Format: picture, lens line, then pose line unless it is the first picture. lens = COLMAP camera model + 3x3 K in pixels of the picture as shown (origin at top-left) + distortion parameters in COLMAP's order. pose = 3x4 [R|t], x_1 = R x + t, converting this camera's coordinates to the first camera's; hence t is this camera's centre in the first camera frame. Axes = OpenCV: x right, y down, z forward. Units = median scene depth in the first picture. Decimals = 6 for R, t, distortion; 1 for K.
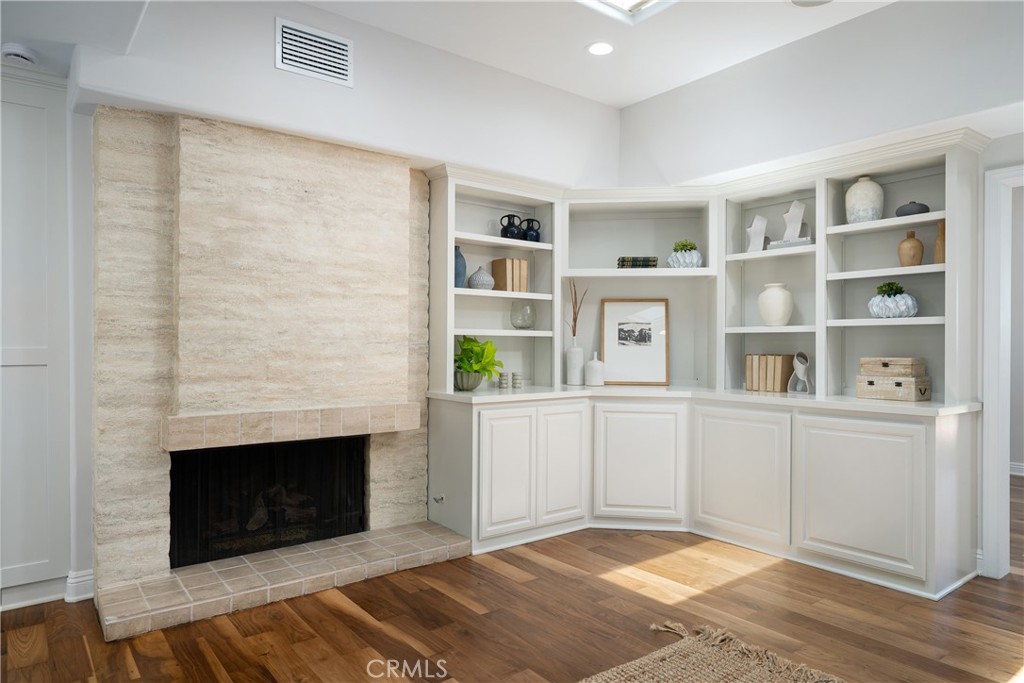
lens RADIAL K [[643.9, 0, 512.0], [0, 643.9, 341.5], [0, 0, 1]] dist [0.003786, 0.001388]
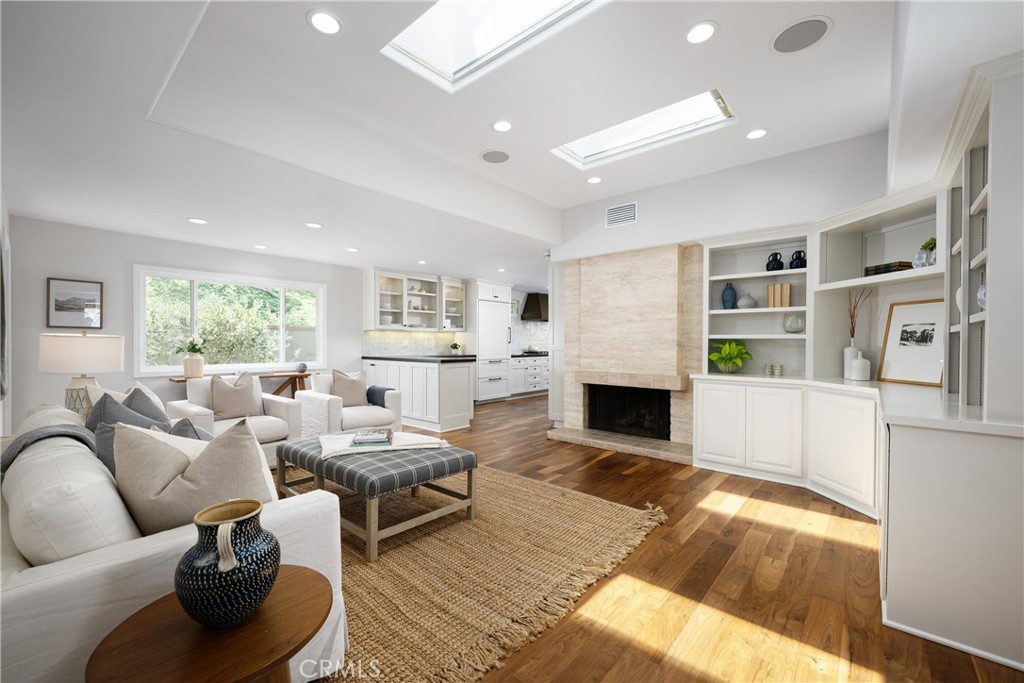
lens RADIAL K [[417.7, 0, 512.0], [0, 417.7, 341.5], [0, 0, 1]] dist [0.000199, 0.000013]
pose [[0.194524, -0.005777, -0.980881, 0.982497], [-0.000962, 0.999981, -0.006080, 0.005159], [0.980897, 0.002126, 0.194515, 0.318566]]
